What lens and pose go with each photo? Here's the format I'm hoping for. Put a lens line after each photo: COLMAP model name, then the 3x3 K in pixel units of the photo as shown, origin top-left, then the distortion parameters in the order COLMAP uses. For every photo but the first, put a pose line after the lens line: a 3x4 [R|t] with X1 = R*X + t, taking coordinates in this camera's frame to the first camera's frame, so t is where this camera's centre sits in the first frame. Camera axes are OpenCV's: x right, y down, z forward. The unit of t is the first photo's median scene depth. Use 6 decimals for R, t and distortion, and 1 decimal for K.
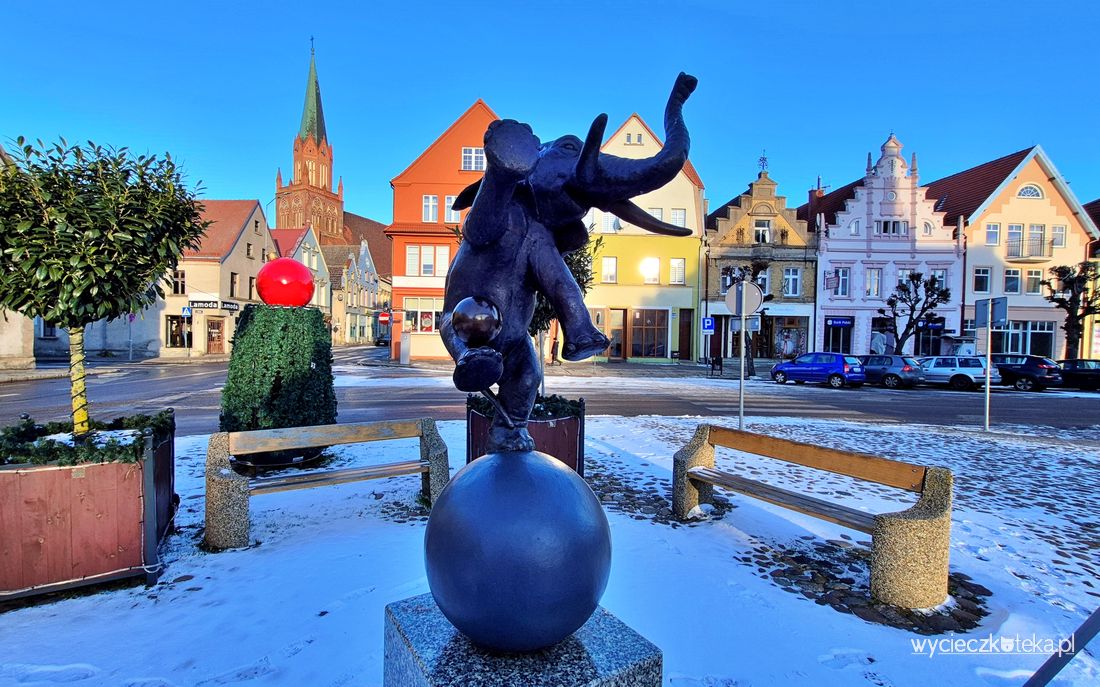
lens RADIAL K [[512.9, 0, 527.9], [0, 512.9, 337.9], [0, 0, 1]] dist [0.004228, -0.004035]
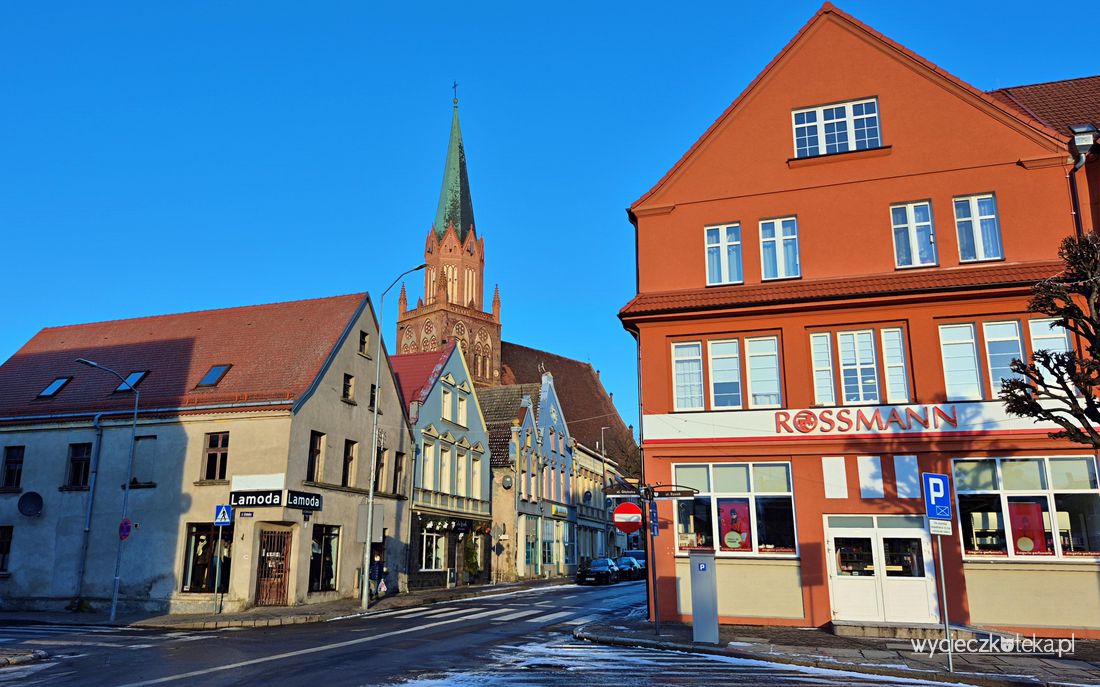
lens RADIAL K [[824.5, 0, 514.6], [0, 824.5, 338.9], [0, 0, 1]] dist [0.066498, -0.044132]
pose [[0.951430, -0.088043, -0.295007, -0.149808], [0.008276, 0.965204, -0.261368, -0.003274], [0.307753, 0.246232, 0.919053, 0.307755]]
